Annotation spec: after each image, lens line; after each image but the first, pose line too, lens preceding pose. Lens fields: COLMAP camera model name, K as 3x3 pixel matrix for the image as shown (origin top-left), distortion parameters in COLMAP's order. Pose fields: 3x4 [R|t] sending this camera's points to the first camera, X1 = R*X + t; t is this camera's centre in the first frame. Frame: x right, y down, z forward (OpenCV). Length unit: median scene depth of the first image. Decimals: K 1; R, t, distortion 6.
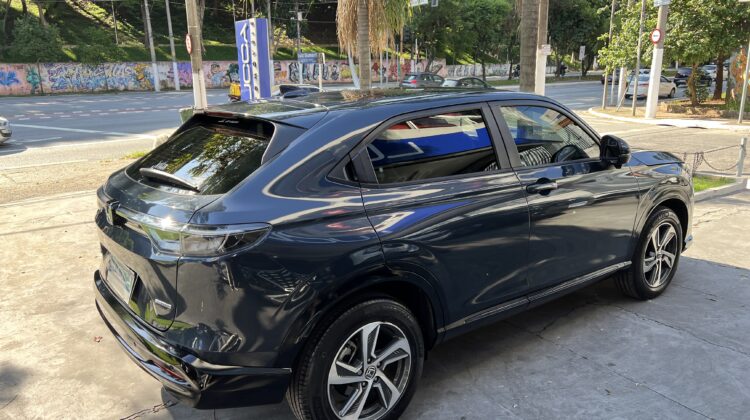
lens RADIAL K [[559.5, 0, 379.5], [0, 559.5, 214.5], [0, 0, 1]] dist [0.034999, -0.043665]
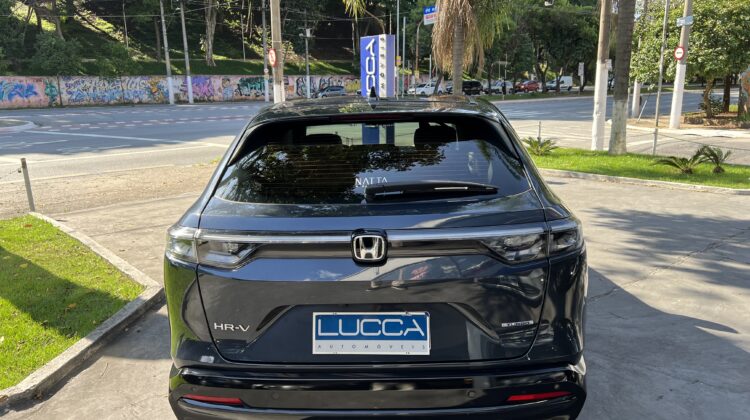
lens RADIAL K [[559.5, 0, 375.8], [0, 559.5, 206.1], [0, 0, 1]] dist [0.034999, -0.043665]
pose [[0.999452, -0.002674, 0.033008, -0.065043], [0.004012, 0.999170, -0.040530, 0.009460], [-0.032872, 0.040640, 0.998633, -0.025755]]
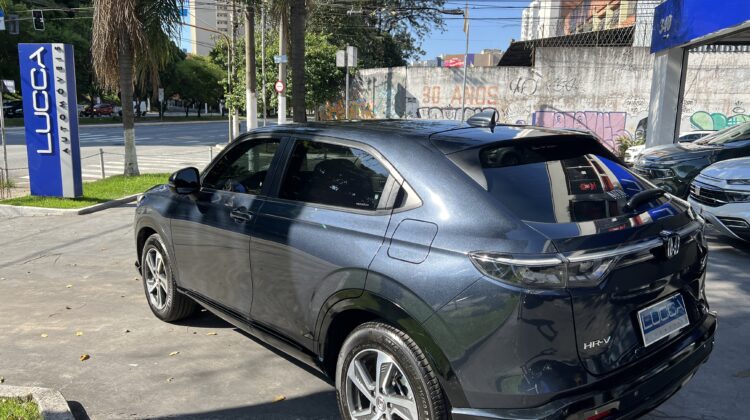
lens RADIAL K [[559.5, 0, 376.4], [0, 559.5, 213.7], [0, 0, 1]] dist [0.034999, -0.043665]
pose [[0.710021, -0.088690, 0.698573, -0.123730], [0.138875, 0.990190, -0.015438, 0.004451], [-0.690350, 0.107975, 0.715373, -0.000553]]
